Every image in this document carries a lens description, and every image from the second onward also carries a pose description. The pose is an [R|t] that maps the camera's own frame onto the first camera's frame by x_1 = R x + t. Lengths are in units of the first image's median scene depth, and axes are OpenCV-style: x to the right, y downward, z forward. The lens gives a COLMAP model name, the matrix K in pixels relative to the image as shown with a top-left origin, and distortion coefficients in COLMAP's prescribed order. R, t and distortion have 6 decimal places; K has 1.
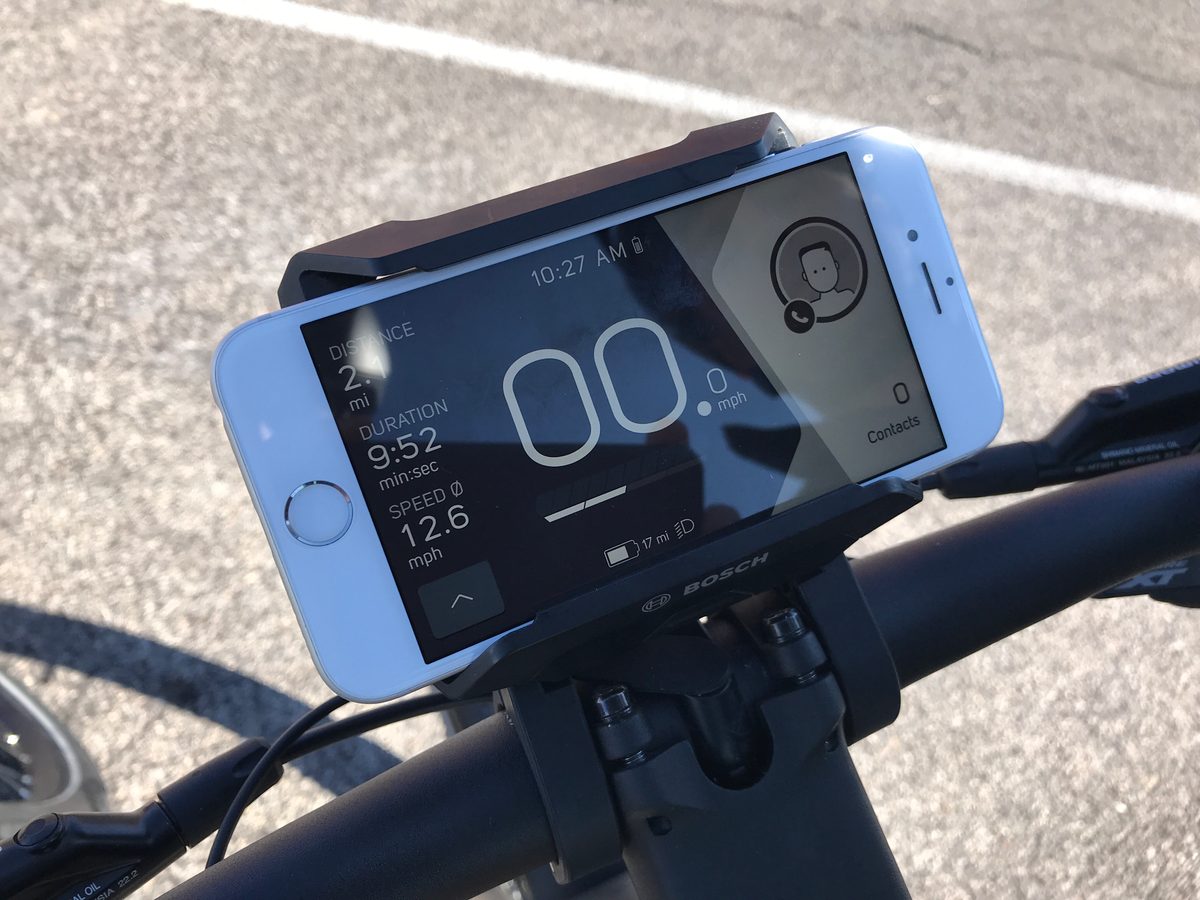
lens RADIAL K [[1017.0, 0, 600.1], [0, 1017.0, 491.3], [0, 0, 1]] dist [-0.061475, 0.001418]
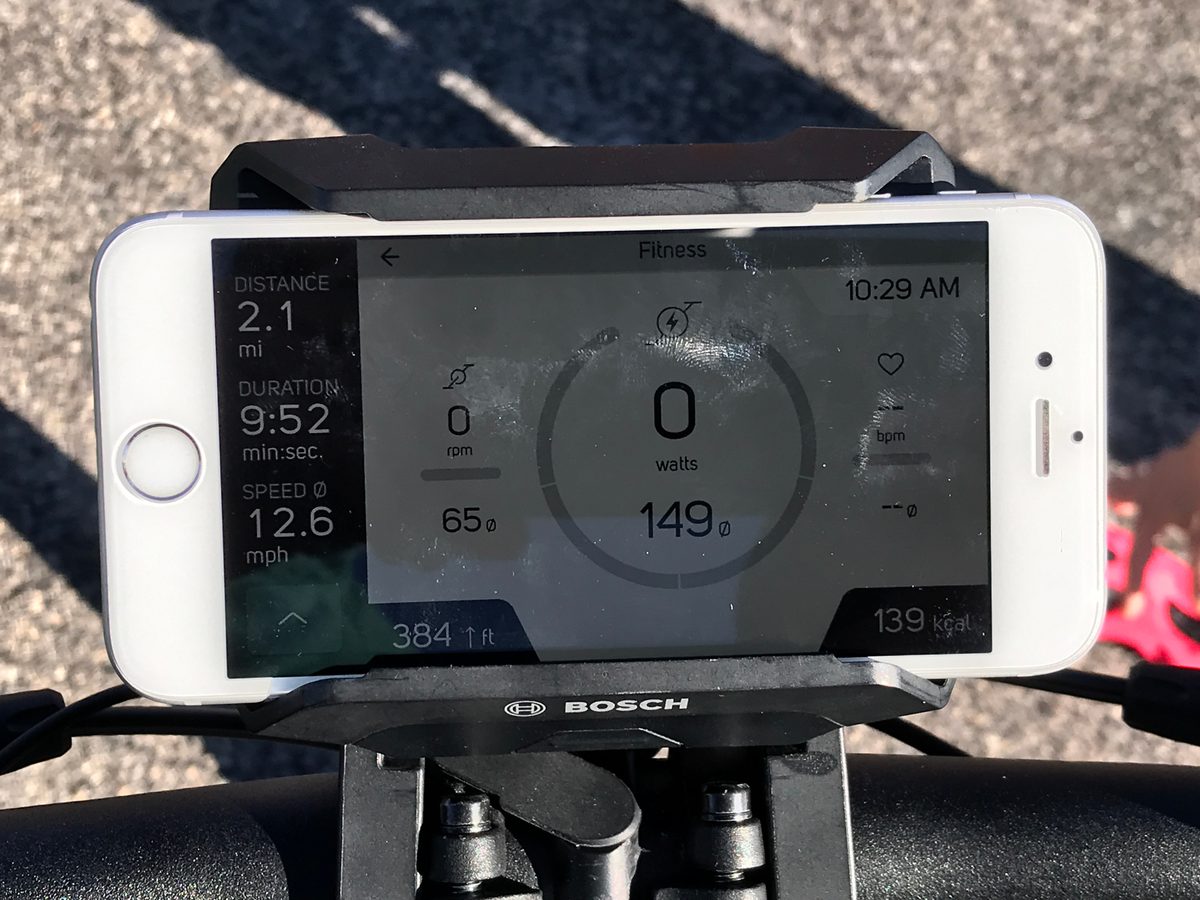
lens RADIAL K [[1973.2, 0, 600.0], [0, 1973.2, 450.0], [0, 0, 1]] dist [-0.031960, -0.159207]
pose [[0.924734, 0.332074, -0.185993, 0.327082], [-0.325600, 0.943253, 0.065254, -0.196339], [0.197107, 0.000217, 0.980382, -0.473771]]
